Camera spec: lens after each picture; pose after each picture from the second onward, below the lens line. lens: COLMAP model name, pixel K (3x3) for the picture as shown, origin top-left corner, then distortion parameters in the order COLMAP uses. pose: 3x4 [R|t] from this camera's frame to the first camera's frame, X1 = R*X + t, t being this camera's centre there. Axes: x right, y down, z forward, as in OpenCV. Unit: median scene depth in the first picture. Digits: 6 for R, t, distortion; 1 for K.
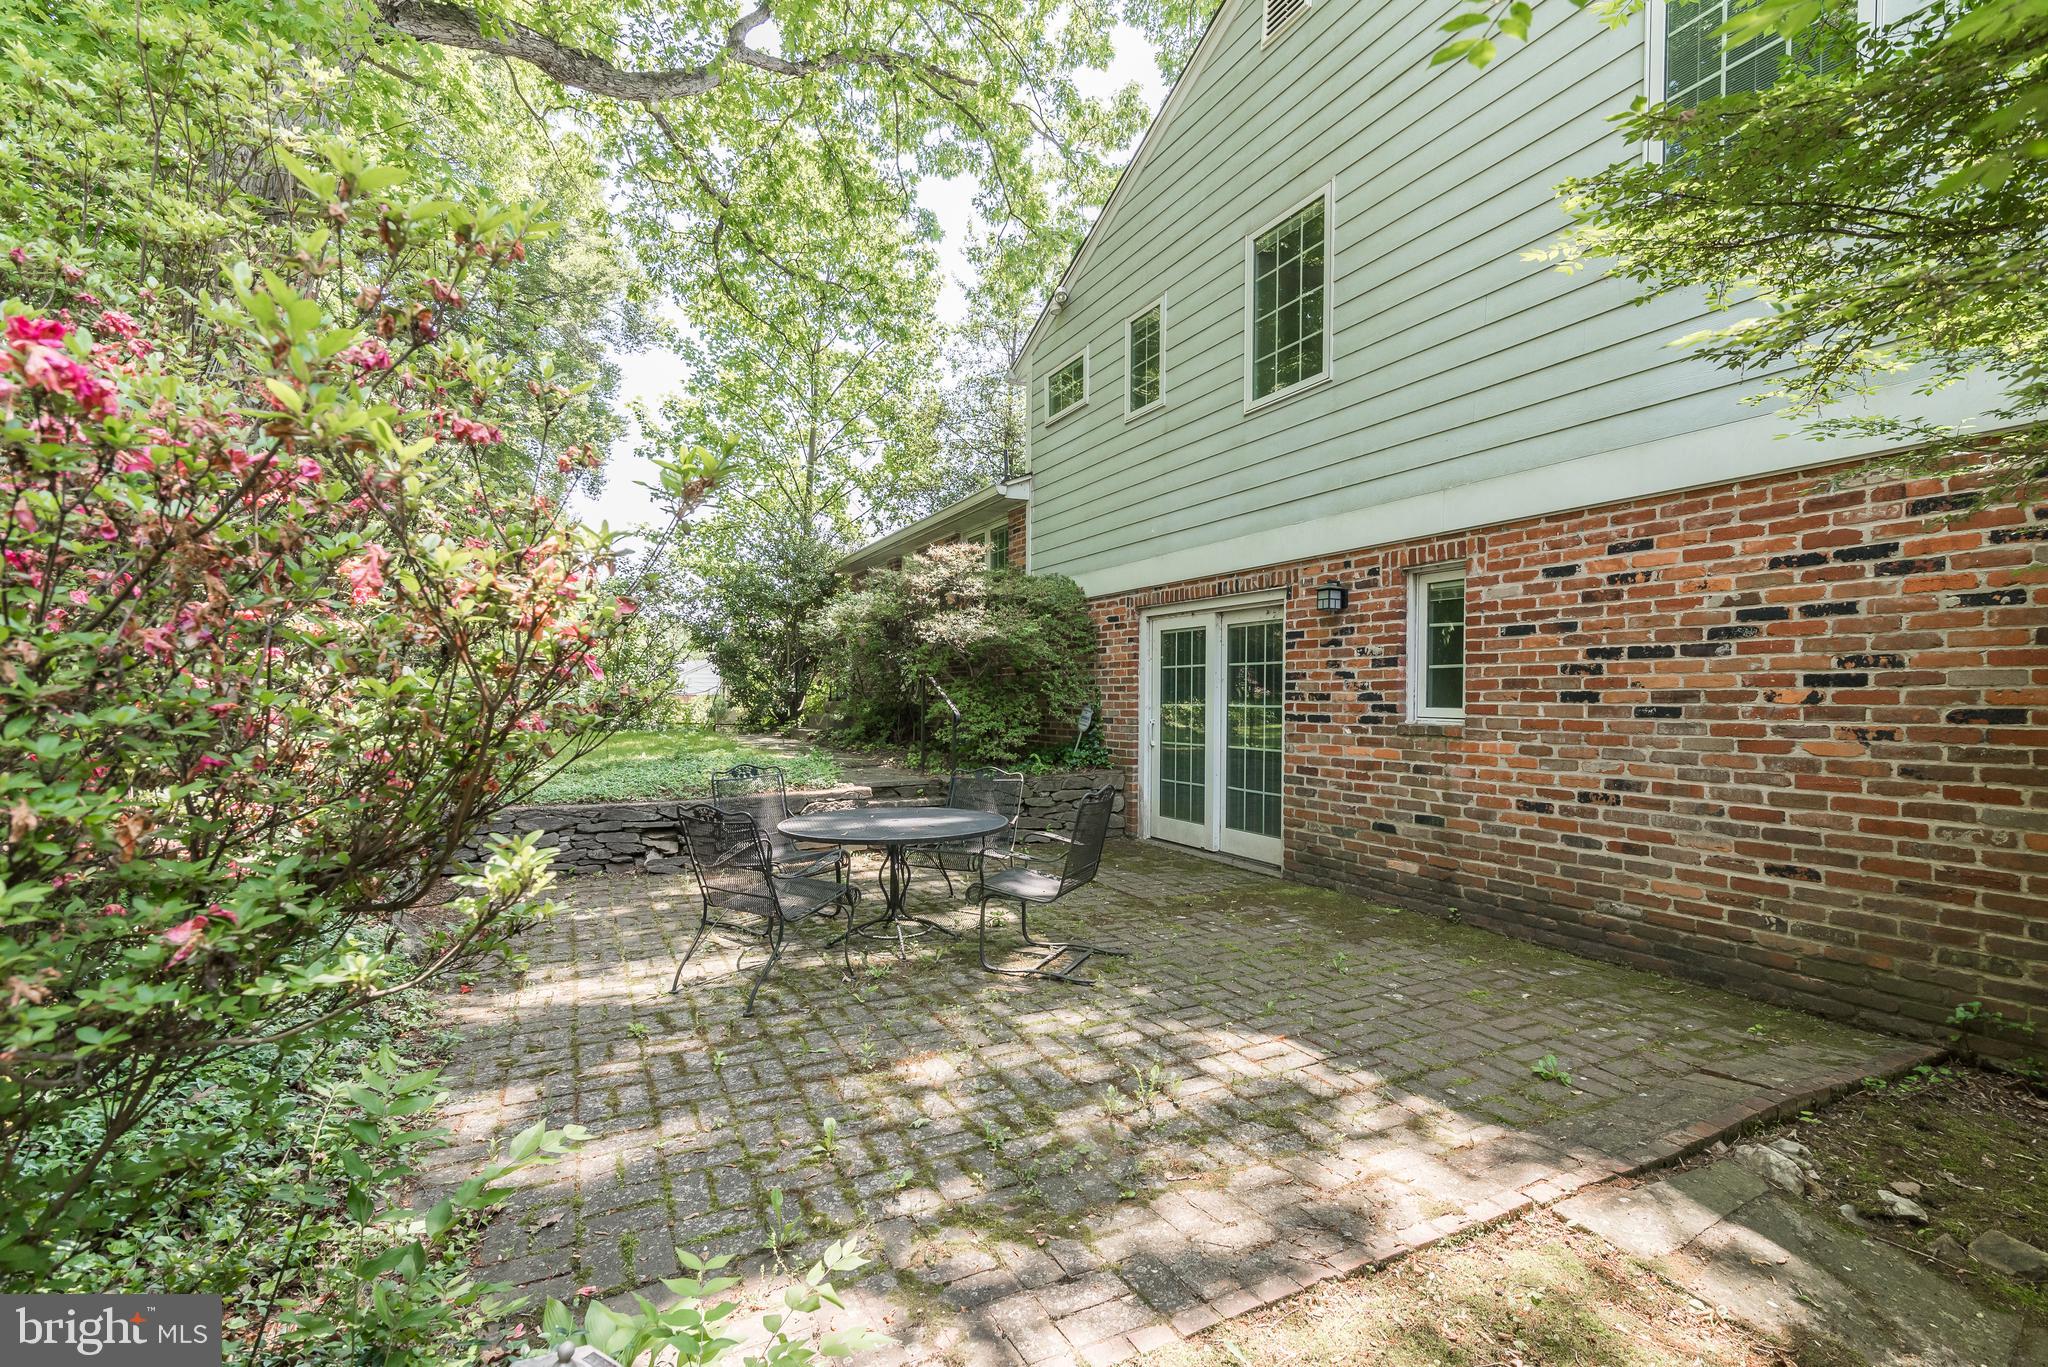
lens RADIAL K [[922.0, 0, 1024.5], [0, 922.0, 688.8], [0, 0, 1]] dist [0.021118, -0.004249]
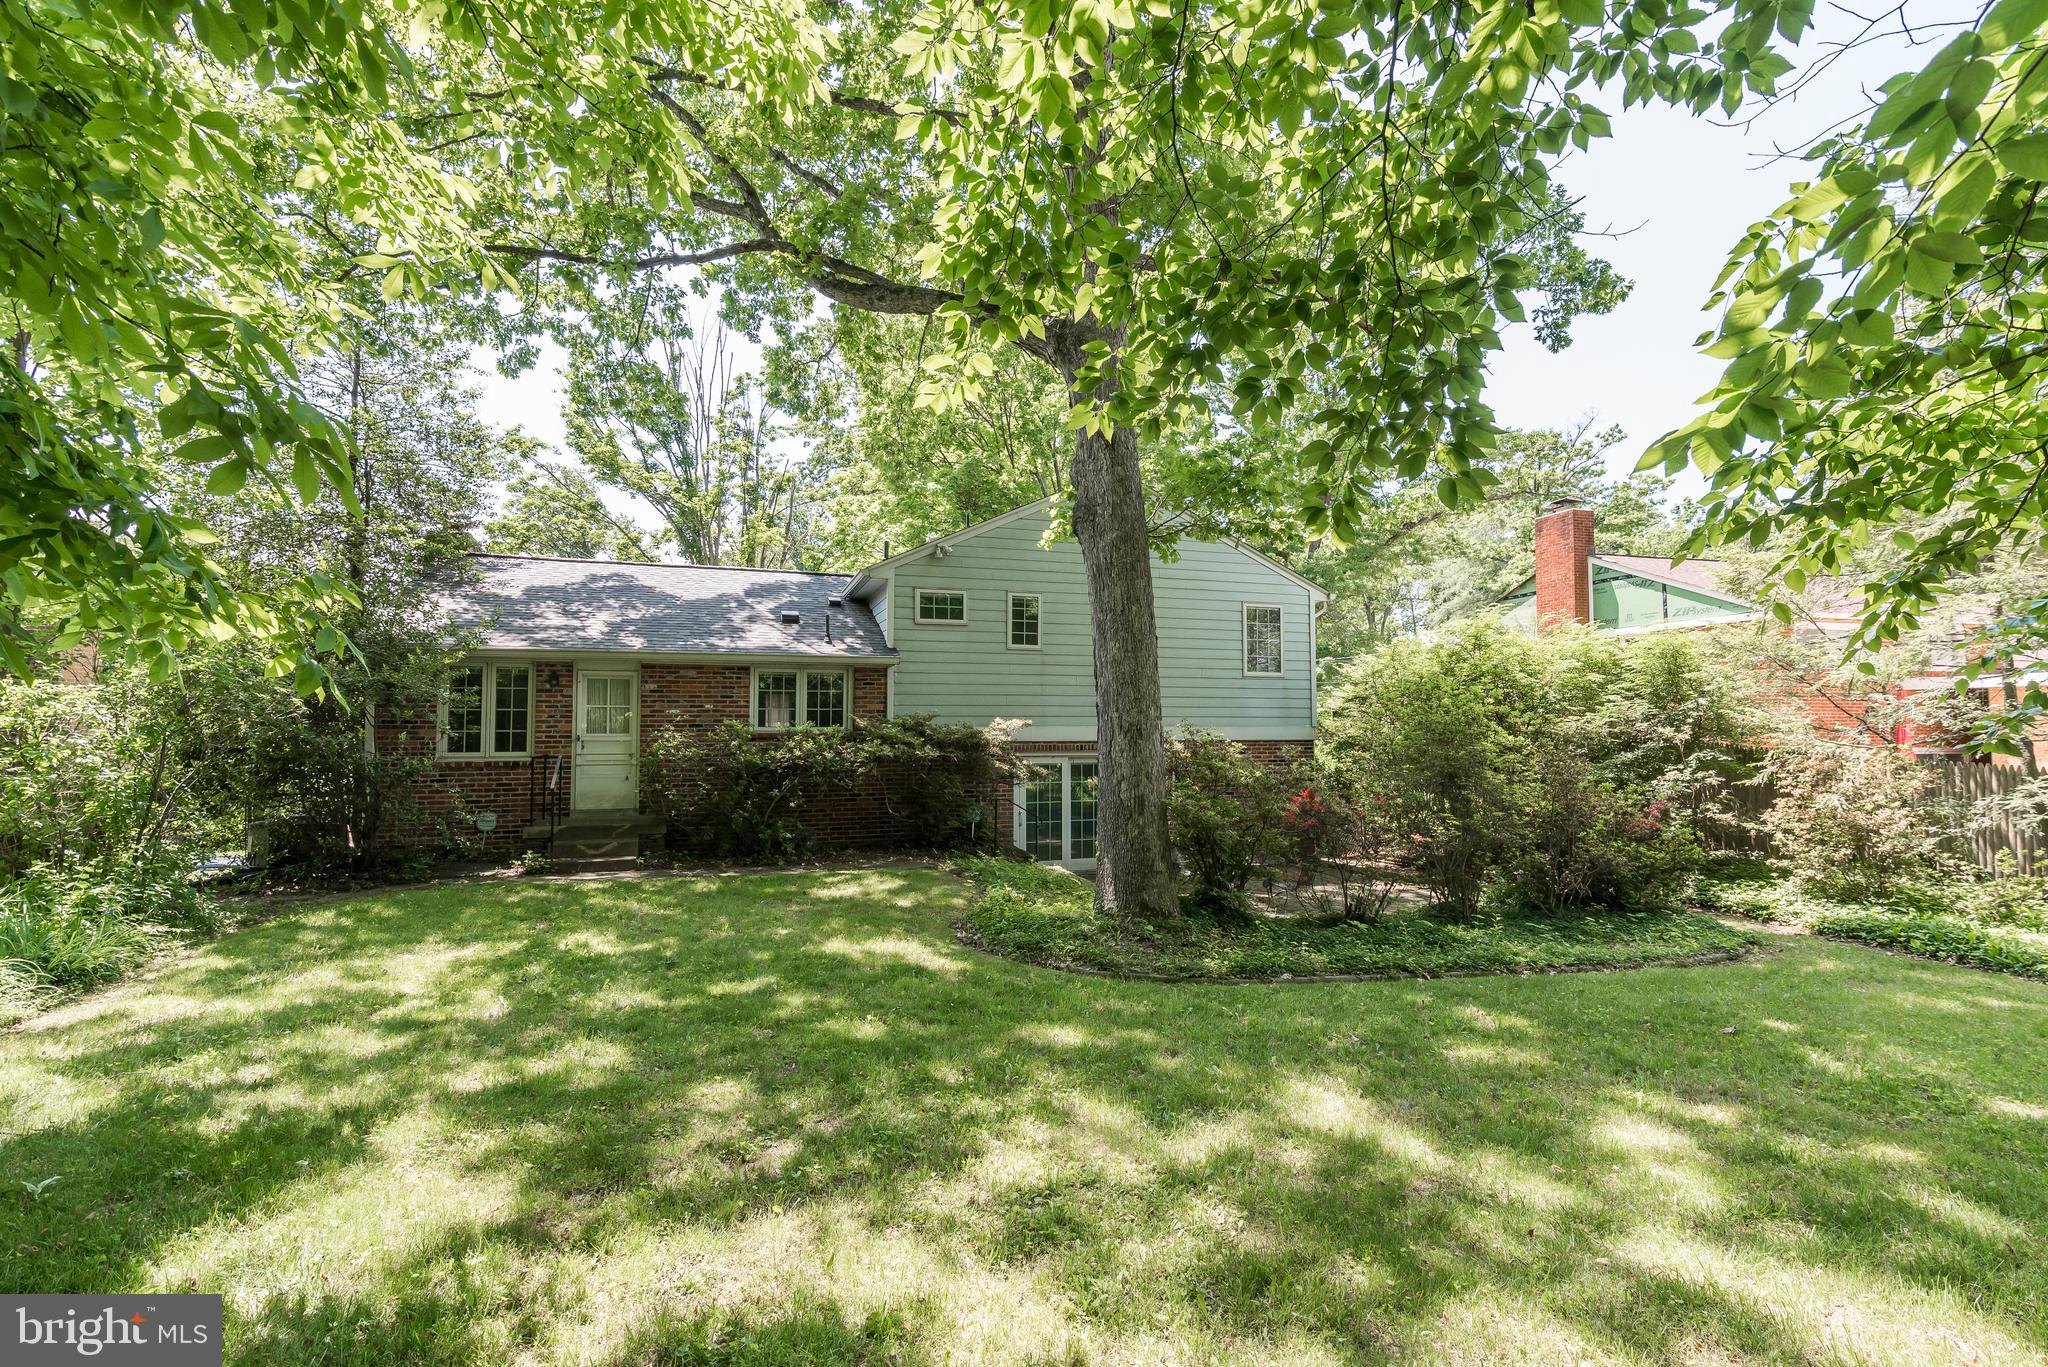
lens RADIAL K [[922.0, 0, 1024.5], [0, 922.0, 688.8], [0, 0, 1]] dist [0.021118, -0.004249]
pose [[0.139882, 0.031566, 0.989665, -3.100486], [-0.008060, 0.999495, -0.030740, -0.281797], [-0.990135, -0.003677, 0.140065, 1.300881]]
